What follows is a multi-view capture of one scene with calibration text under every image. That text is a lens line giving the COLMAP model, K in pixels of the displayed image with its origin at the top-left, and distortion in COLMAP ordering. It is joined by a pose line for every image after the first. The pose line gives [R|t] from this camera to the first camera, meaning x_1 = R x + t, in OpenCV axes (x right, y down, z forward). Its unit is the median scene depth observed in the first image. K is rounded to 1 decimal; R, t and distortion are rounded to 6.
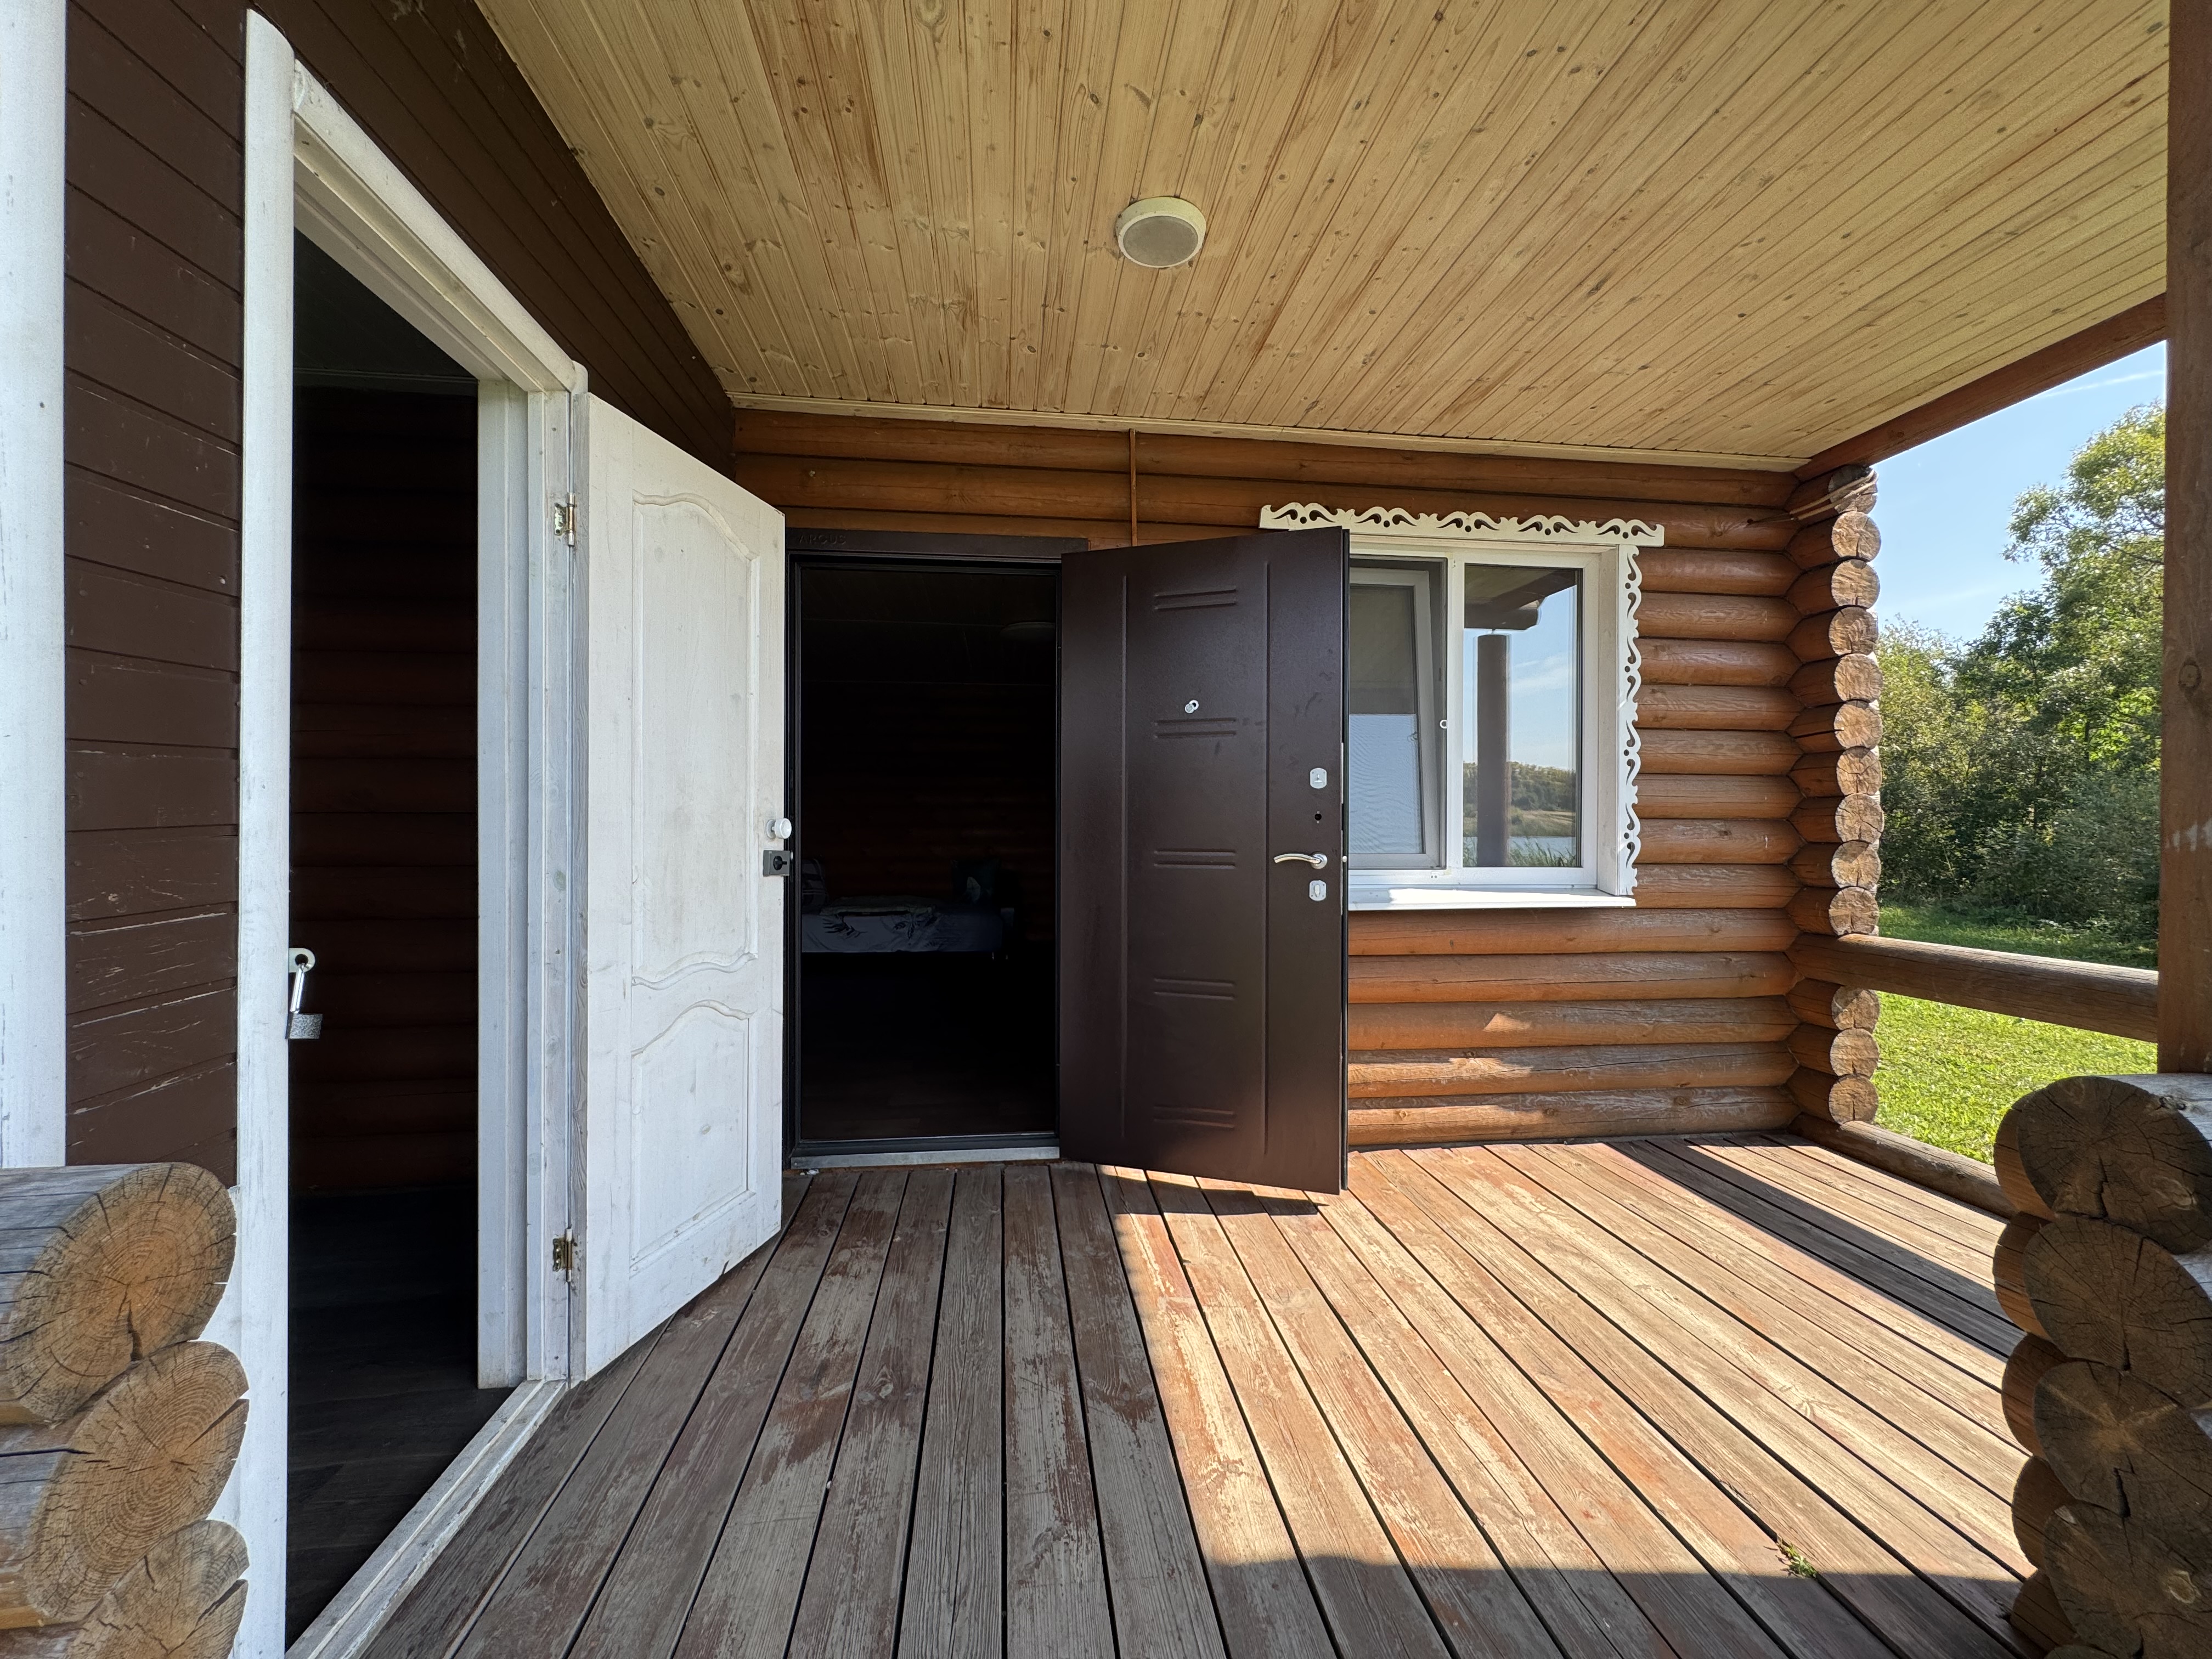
lens RADIAL K [[881.6, 0, 1103.2], [0, 881.6, 825.9], [0, 0, 1]] dist [-0.003463, 0.000879]
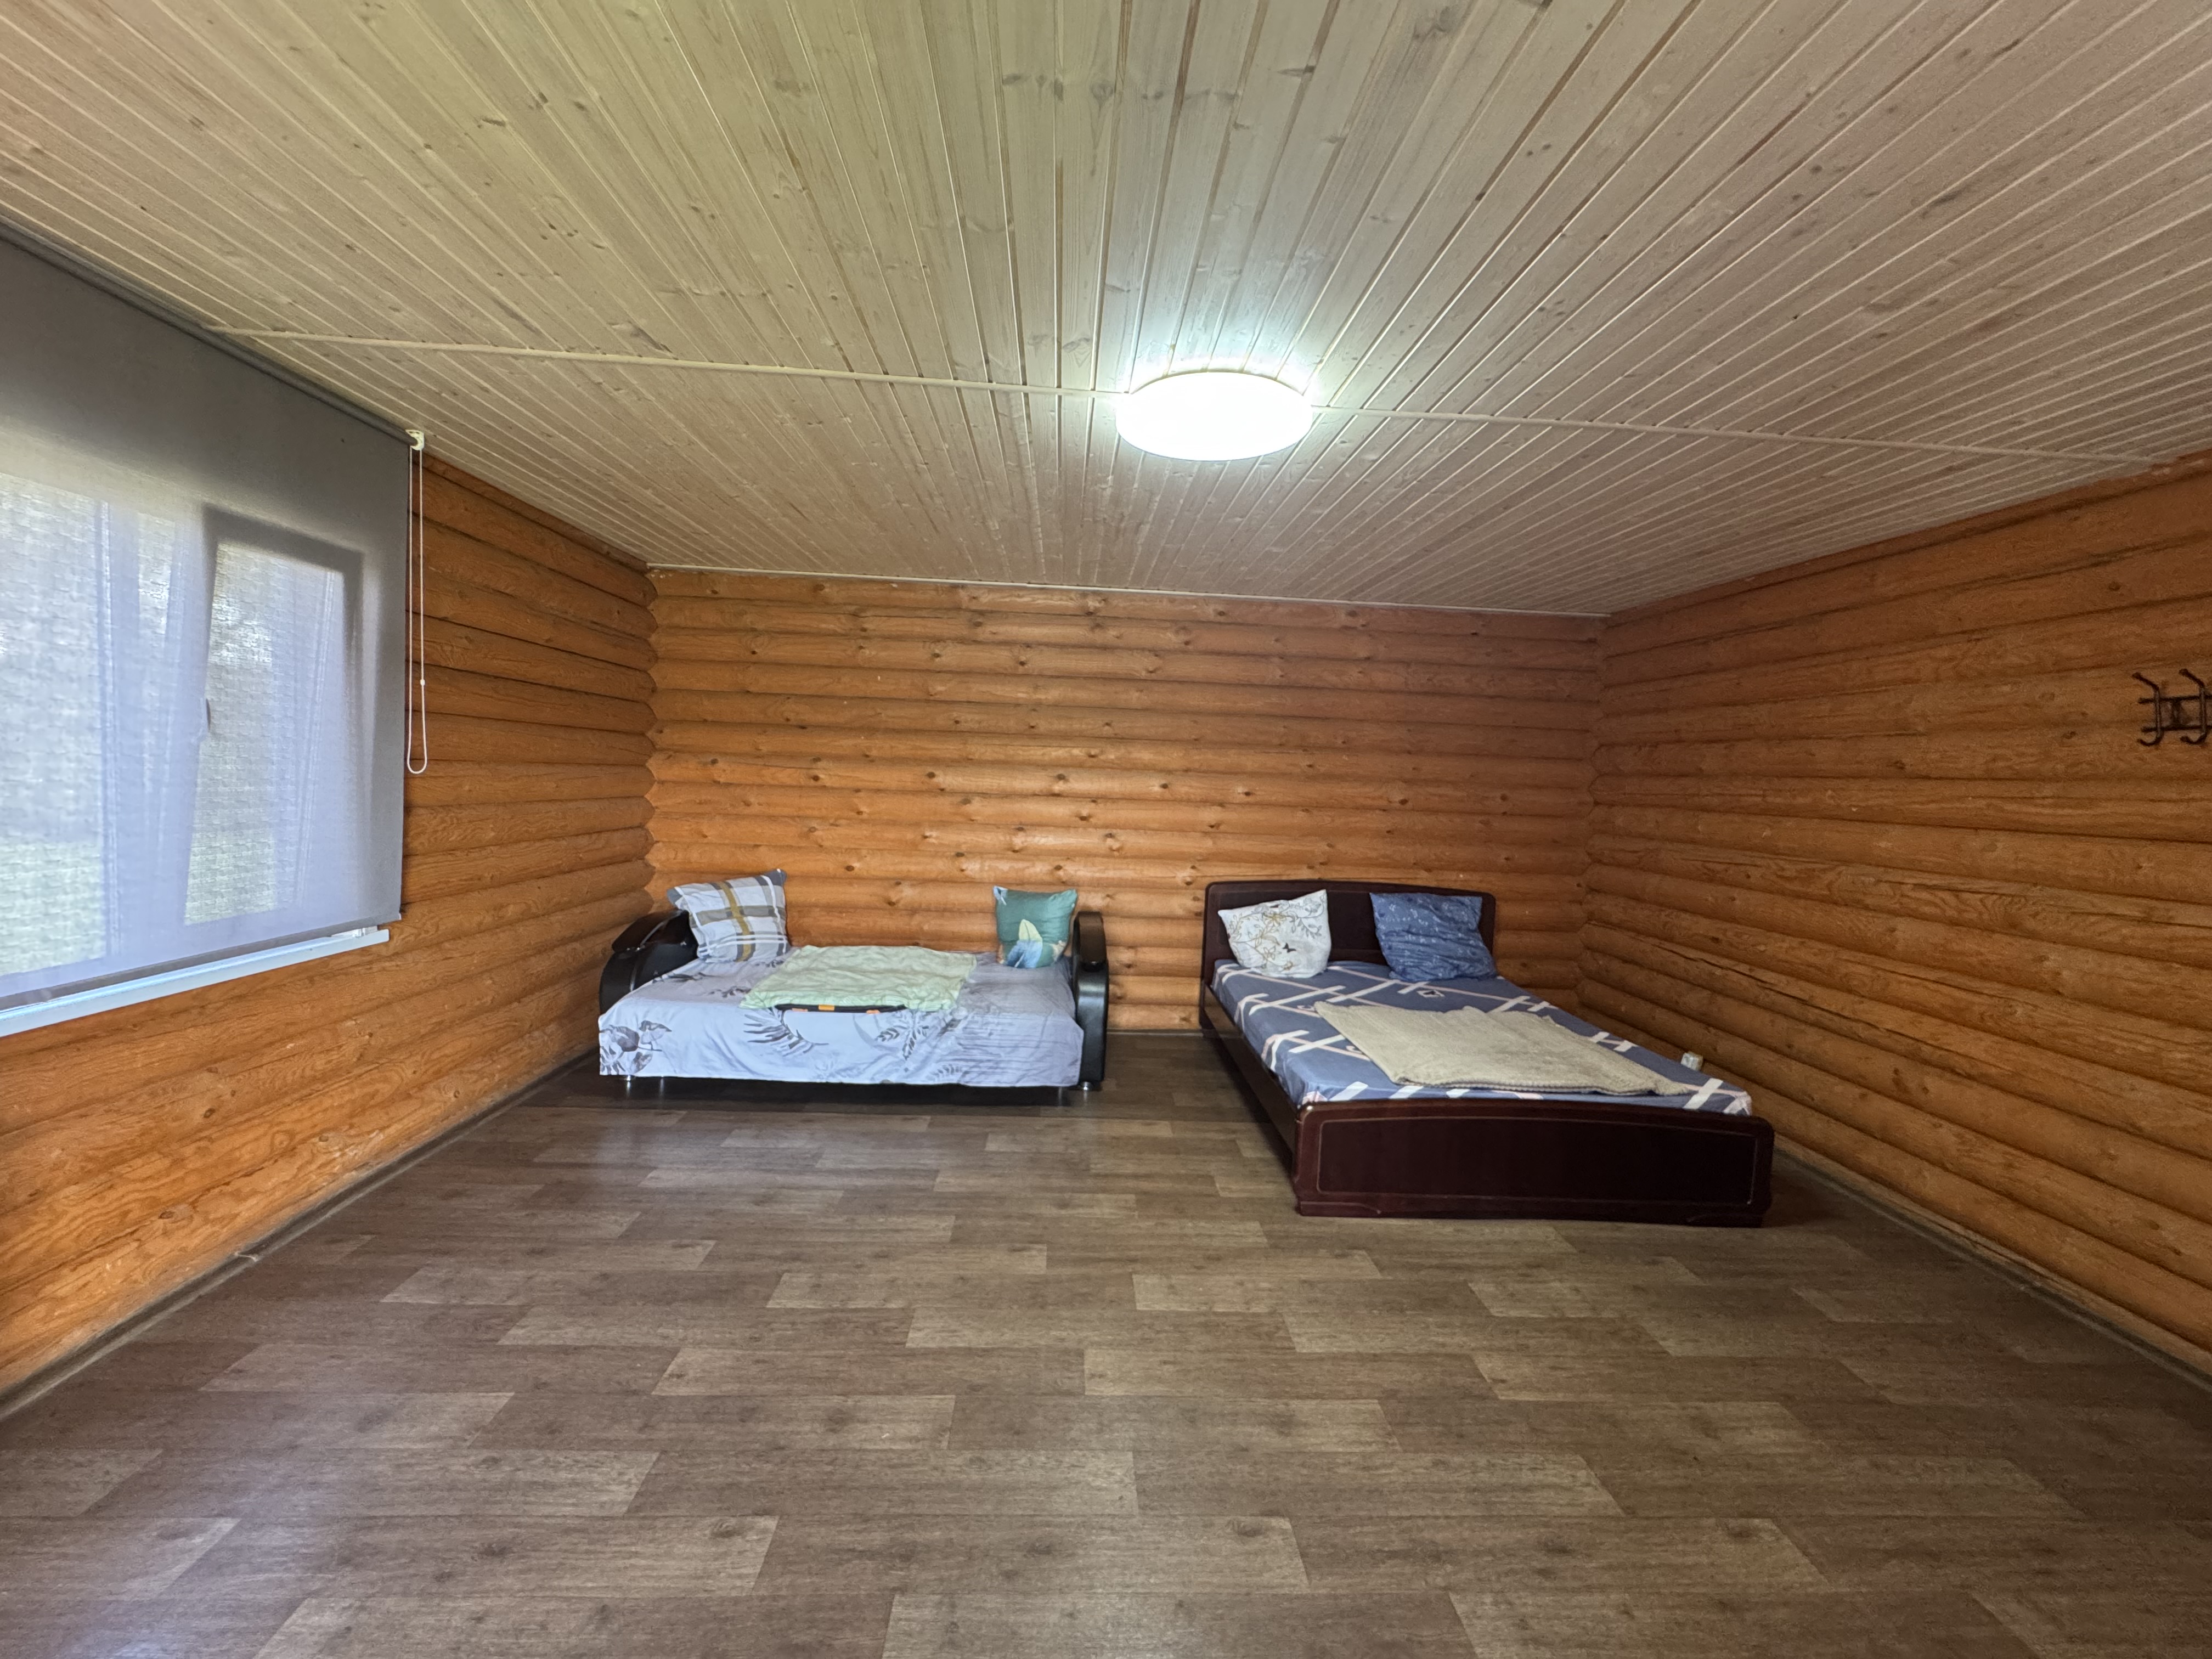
lens RADIAL K [[881.6, 0, 1100.2], [0, 881.6, 828.5], [0, 0, 1]] dist [-0.003463, 0.000879]
pose [[0.997171, 0.033001, -0.067542, -0.074147], [-0.029276, 0.998034, 0.055419, -0.041025], [0.069238, -0.053285, 0.996176, 0.493367]]
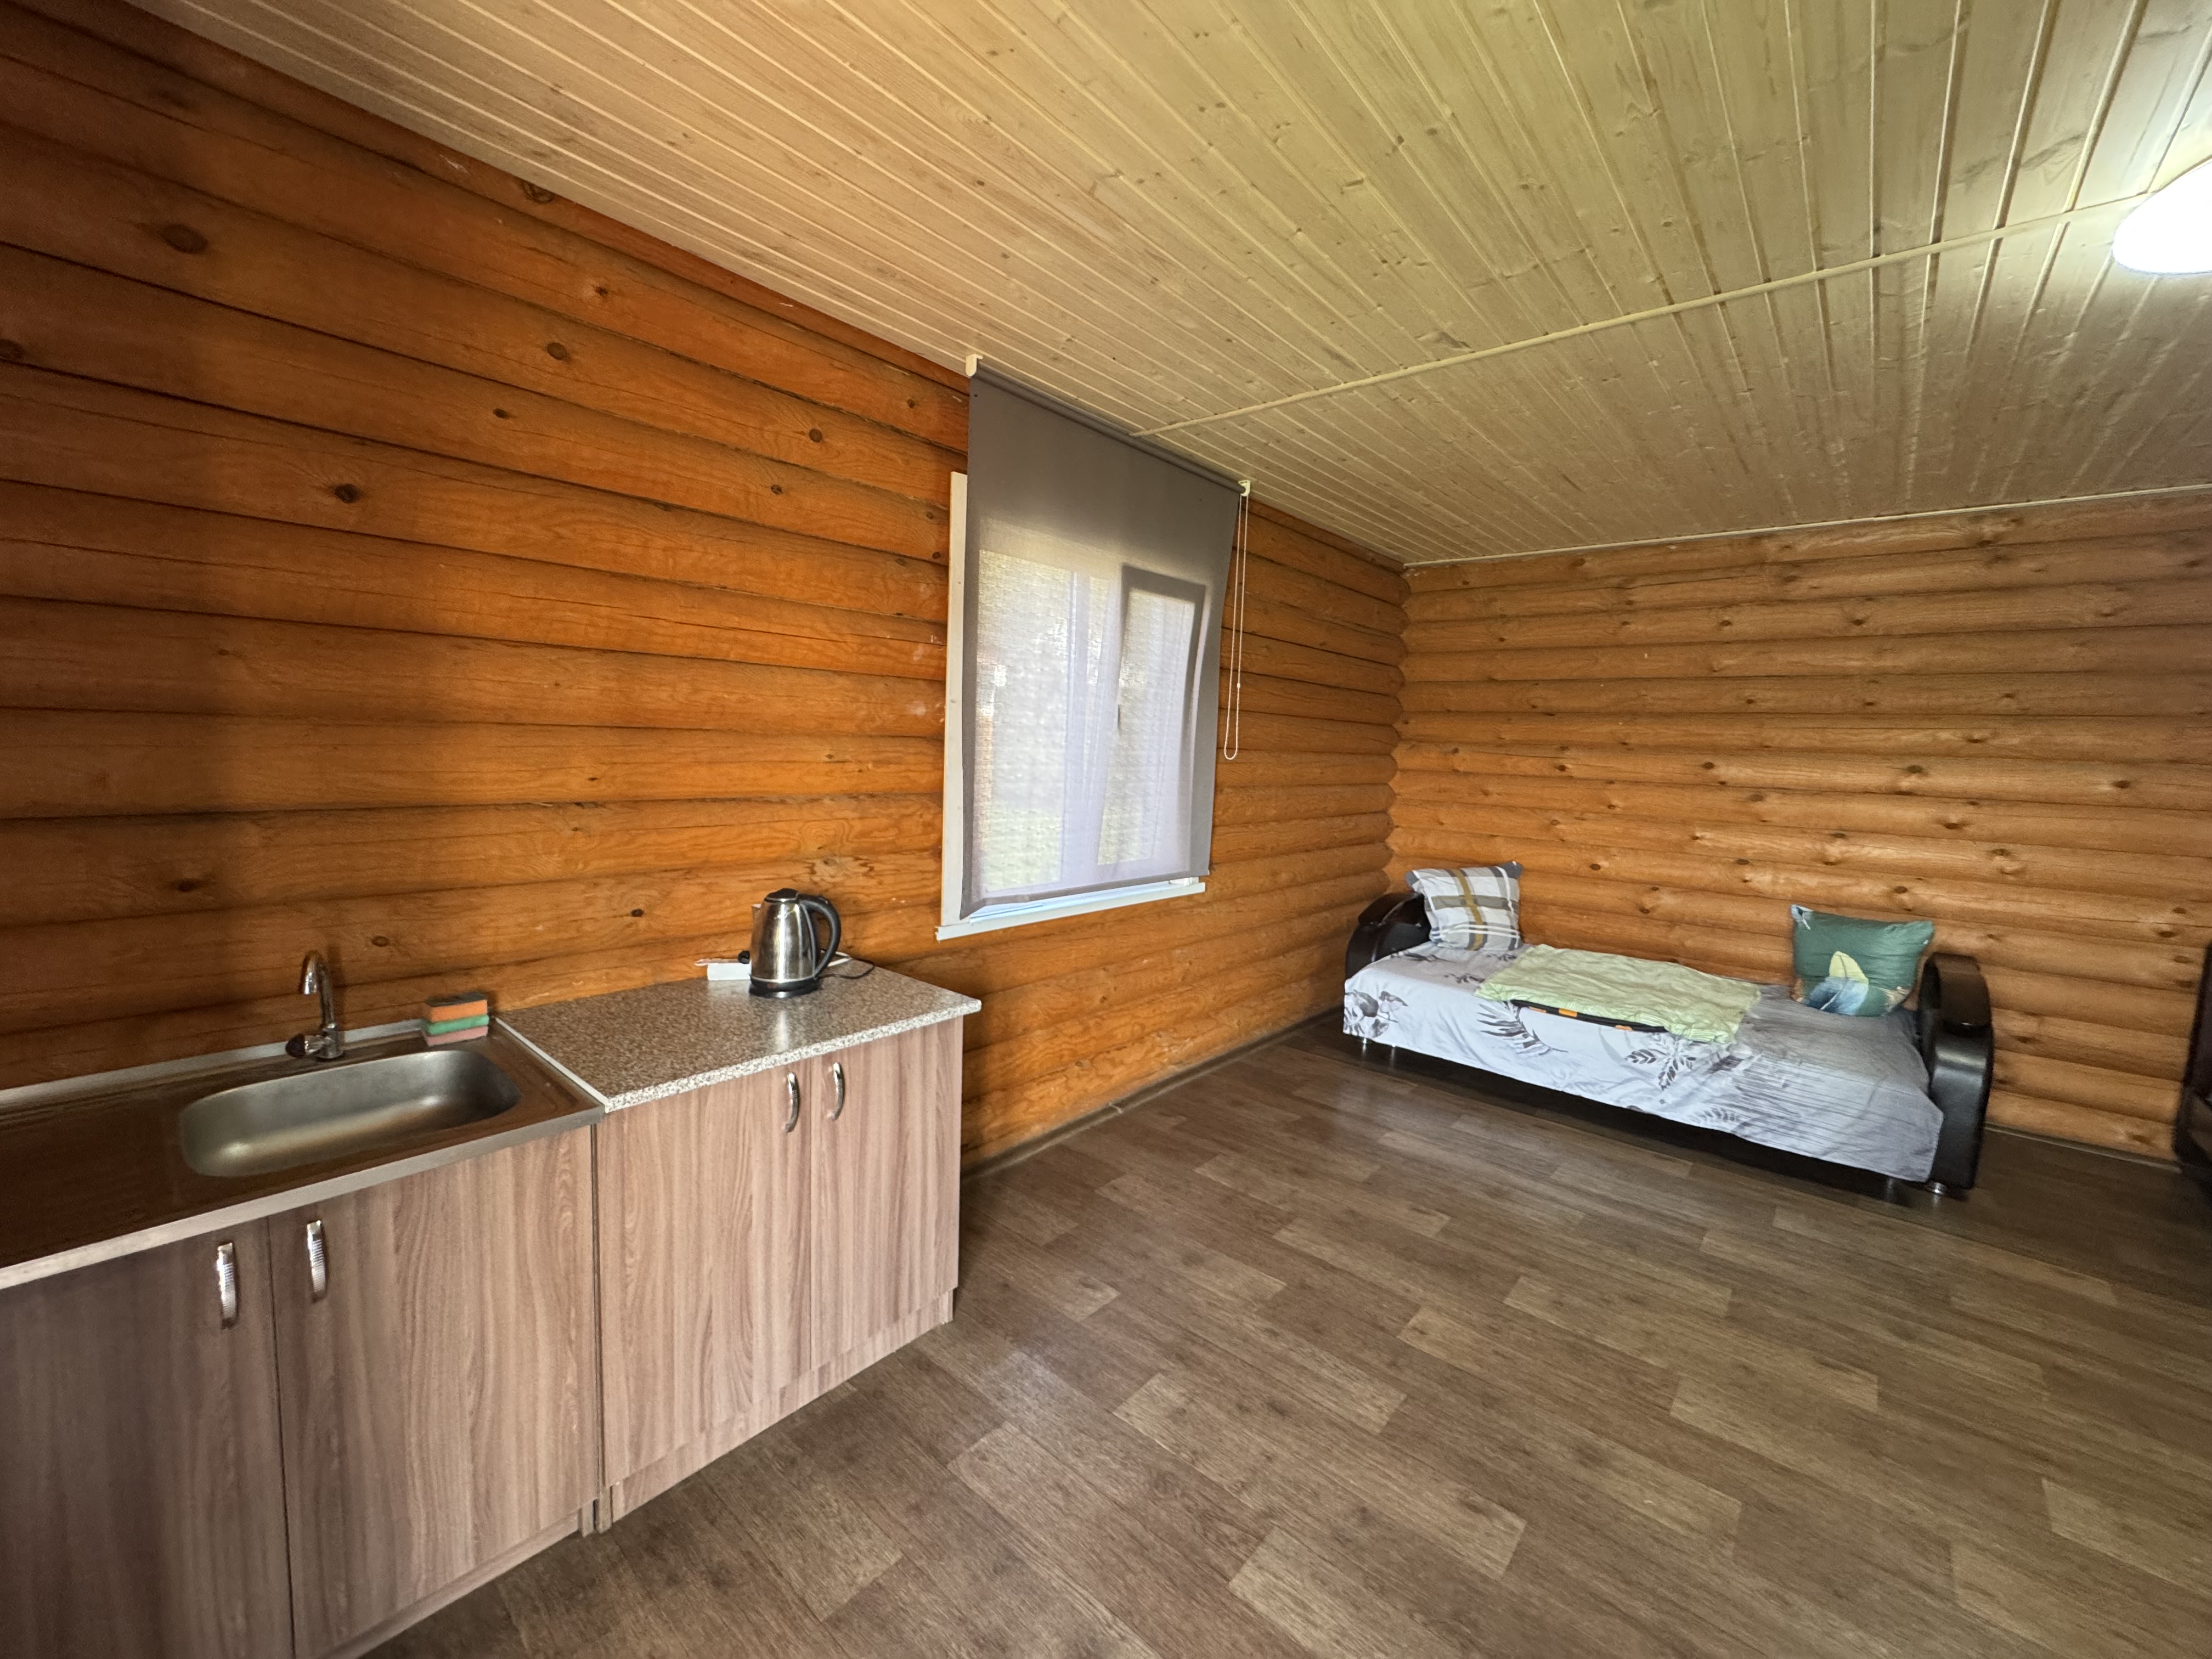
lens RADIAL K [[881.6, 0, 1111.3], [0, 881.6, 829.9], [0, 0, 1]] dist [-0.003463, 0.000879]
pose [[0.675199, 0.089406, -0.732197, -0.090598], [-0.033052, 0.995297, 0.091053, -0.038144], [0.736894, -0.037279, 0.674979, 0.484896]]
